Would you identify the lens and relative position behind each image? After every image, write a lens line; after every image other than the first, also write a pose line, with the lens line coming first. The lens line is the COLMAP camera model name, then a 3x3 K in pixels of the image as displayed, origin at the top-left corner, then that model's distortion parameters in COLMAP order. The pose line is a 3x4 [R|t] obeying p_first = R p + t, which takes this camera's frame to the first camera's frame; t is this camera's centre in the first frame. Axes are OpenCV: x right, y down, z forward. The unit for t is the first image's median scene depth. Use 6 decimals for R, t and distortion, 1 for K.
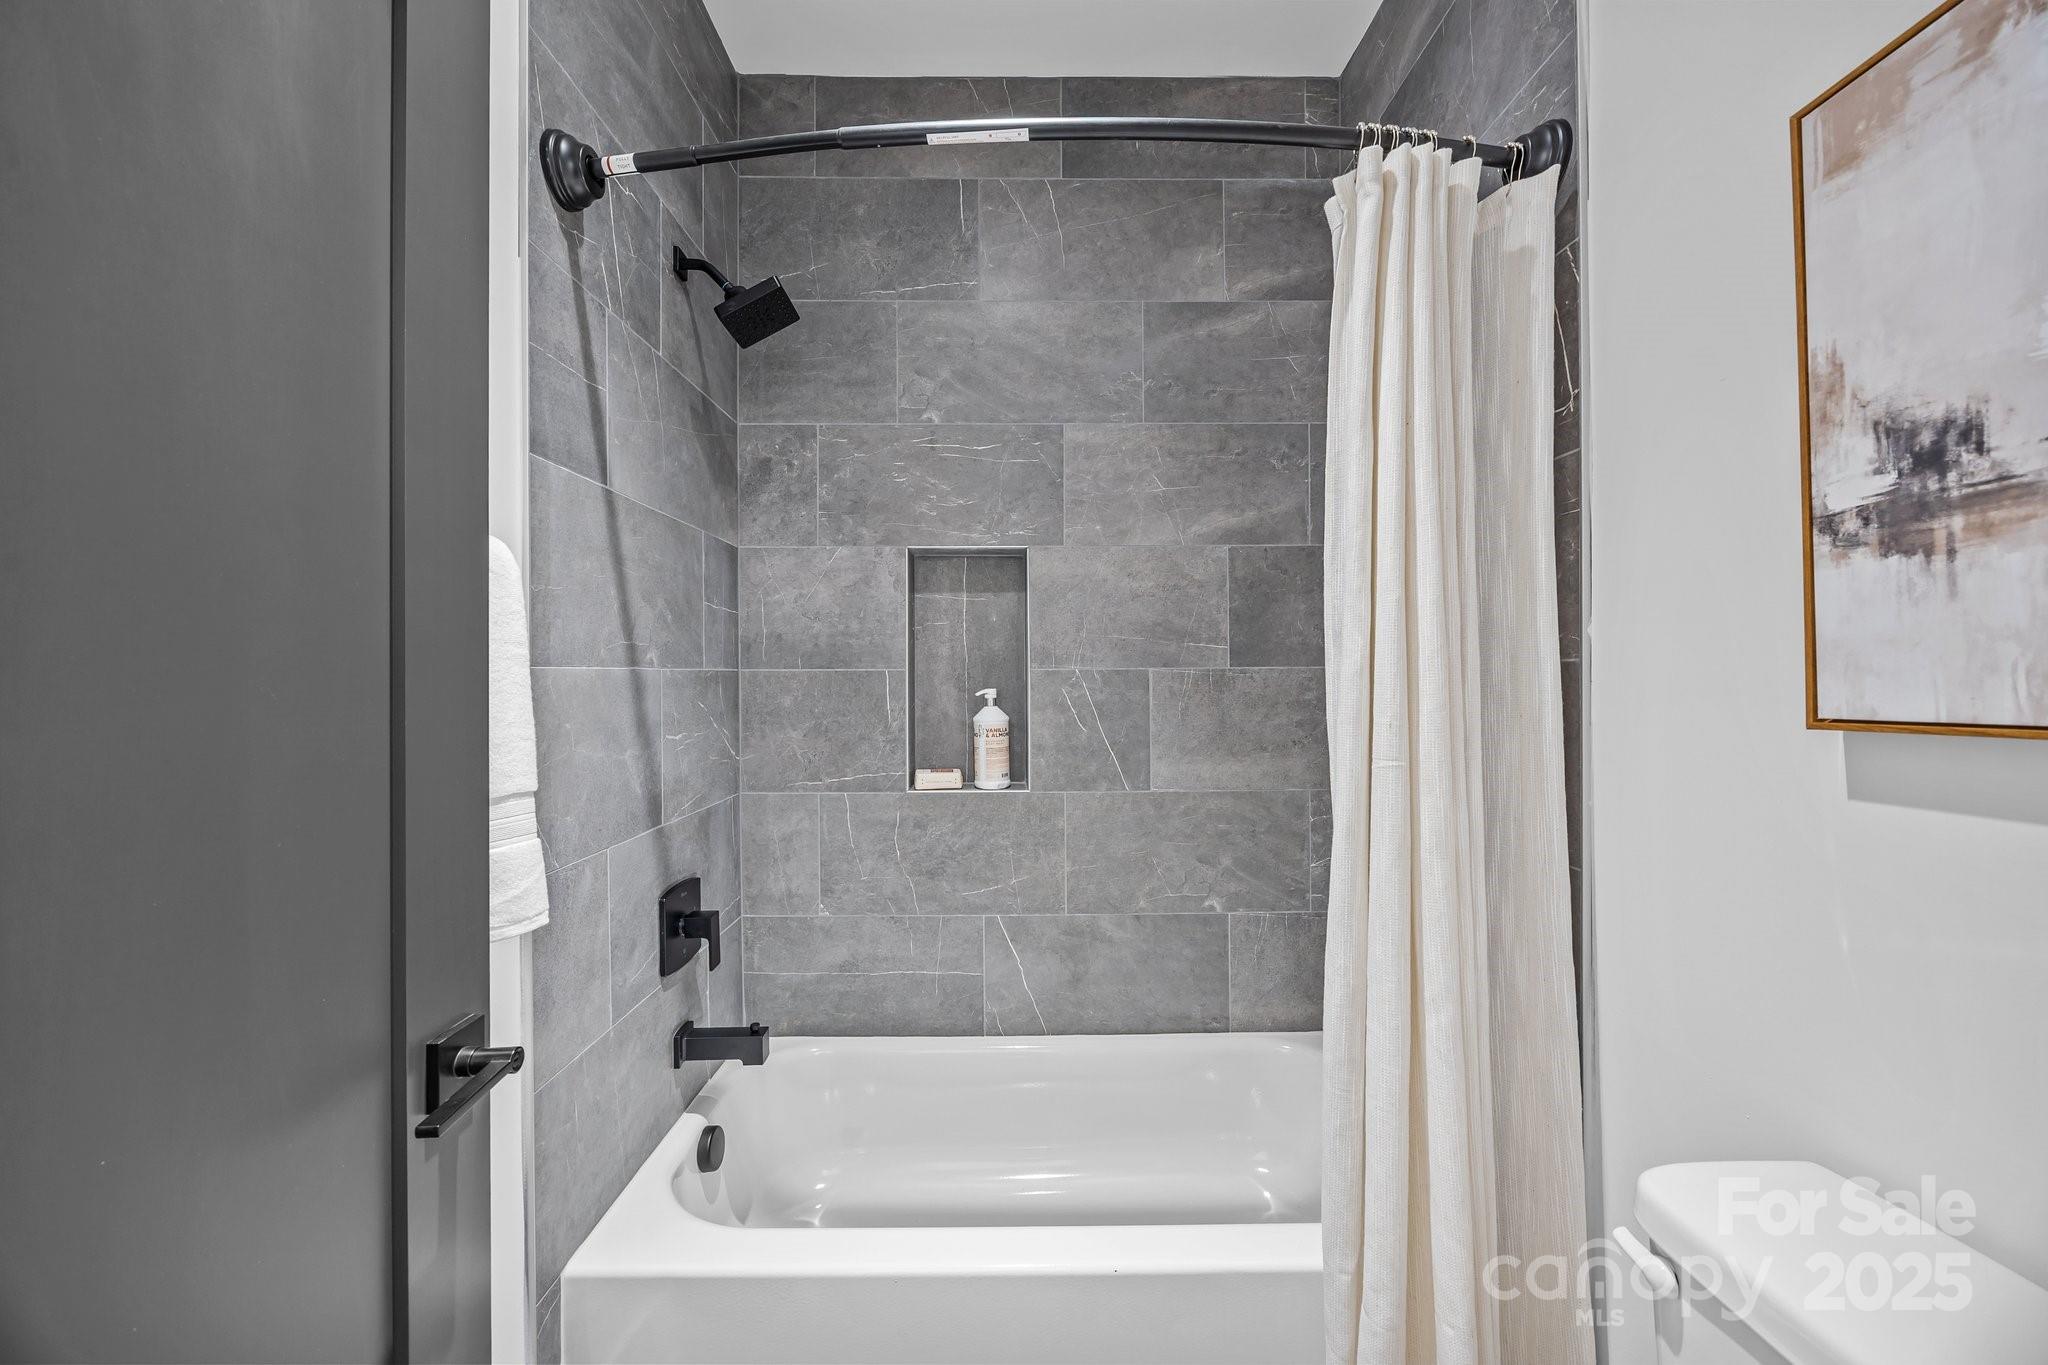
lens RADIAL K [[788.4, 0, 1022.8], [0, 788.4, 679.8], [0, 0, 1]] dist [-0.001073, -0.000003]
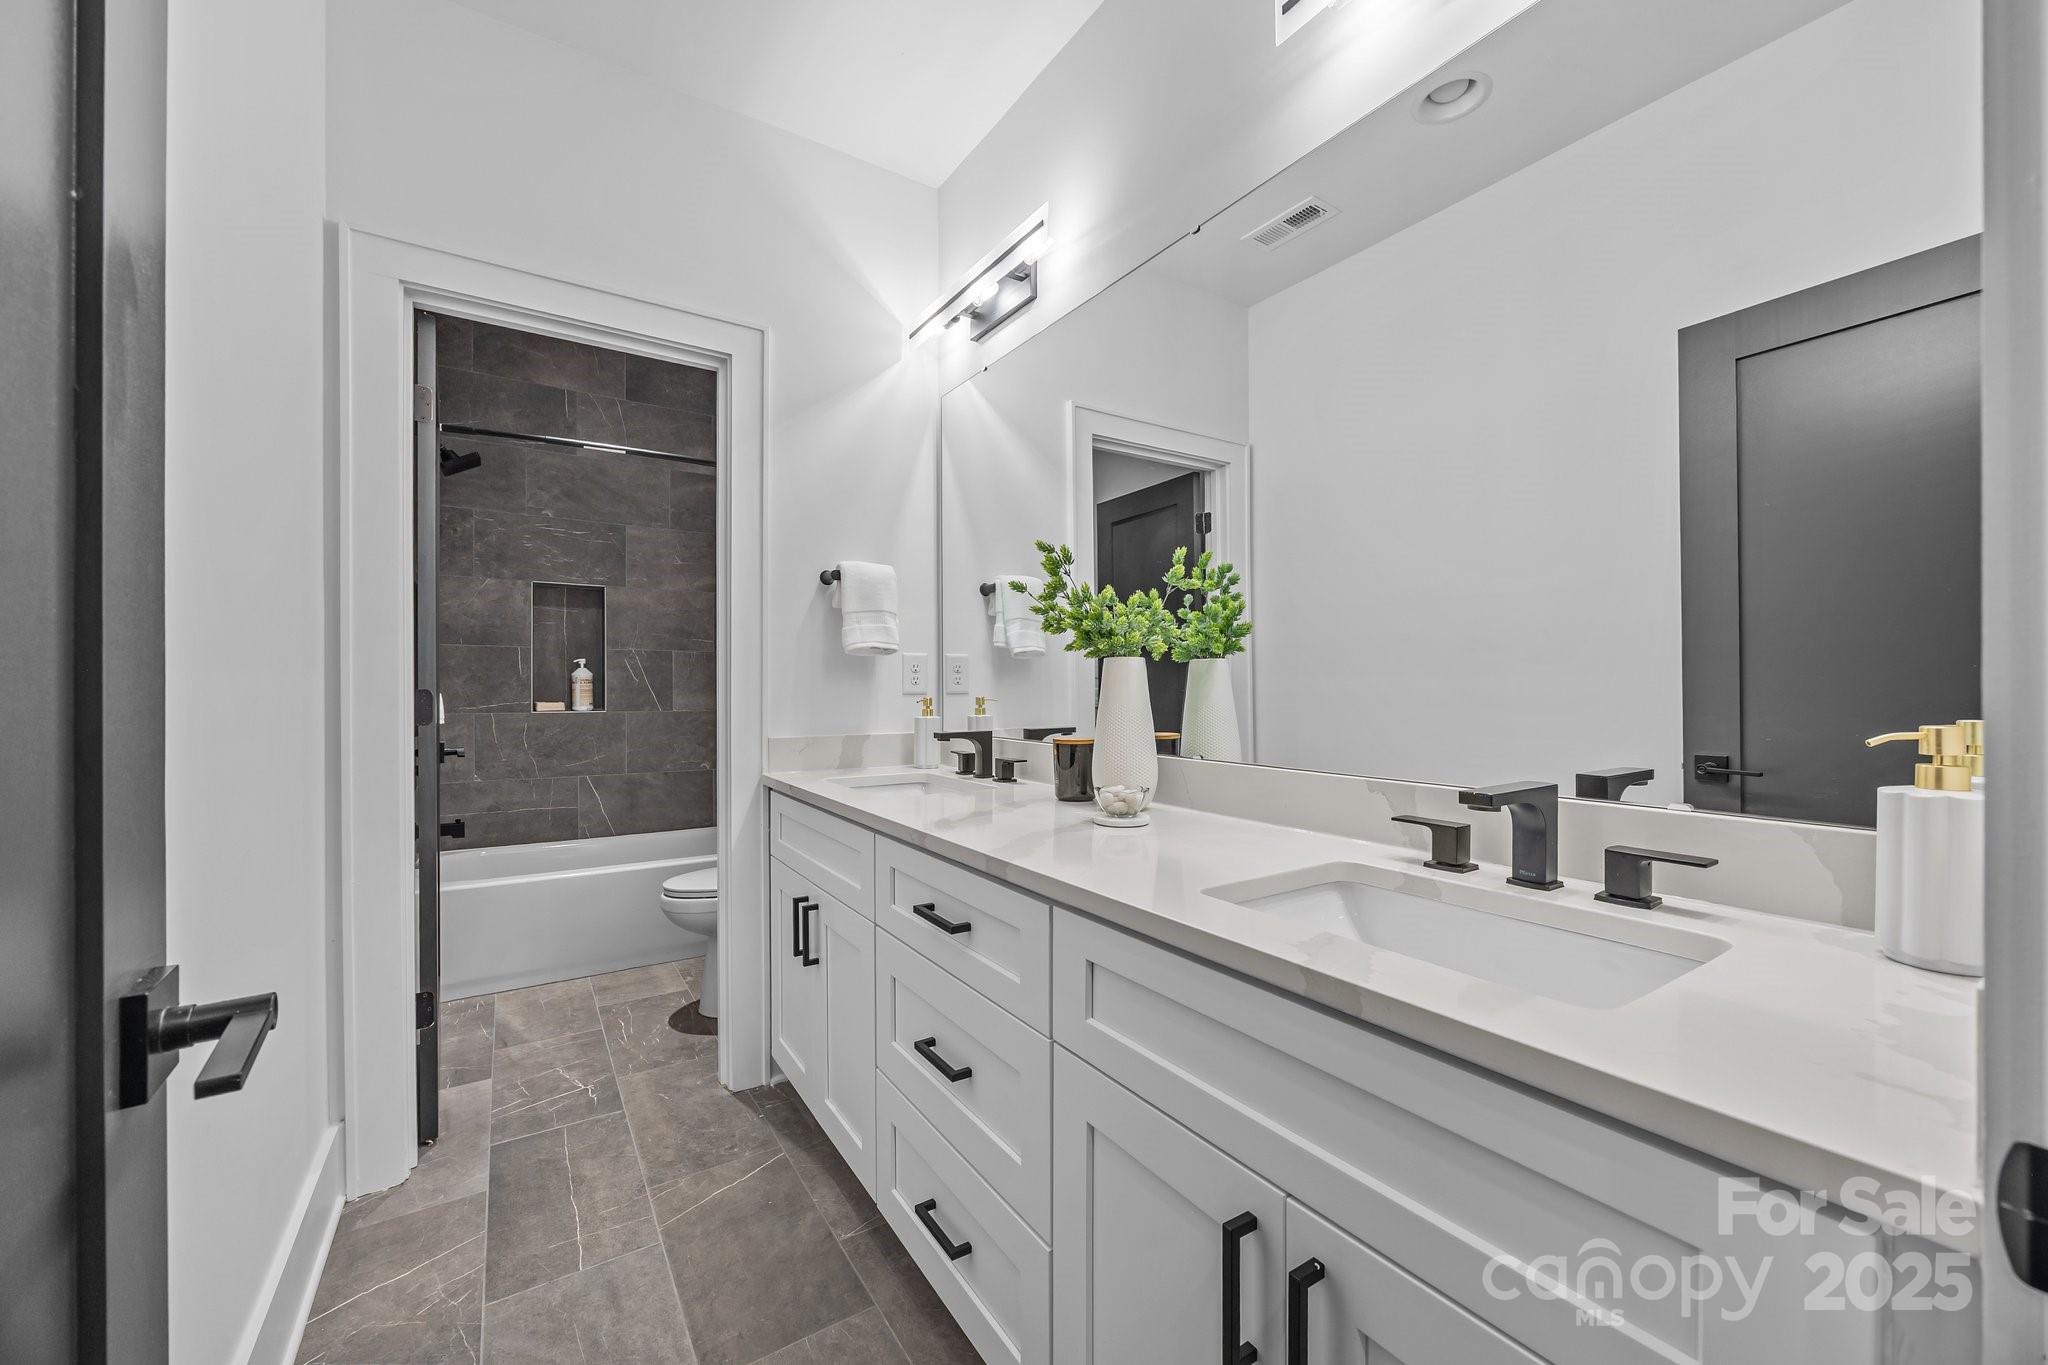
lens RADIAL K [[788.4, 0, 1026.9], [0, 788.4, 692.0], [0, 0, 1]] dist [-0.001073, -0.000003]
pose [[0.836363, 0.003652, 0.548164, -0.188536], [-0.004209, 0.999991, -0.000239, 0.088685], [-0.548160, -0.002108, 0.836371, -1.199364]]
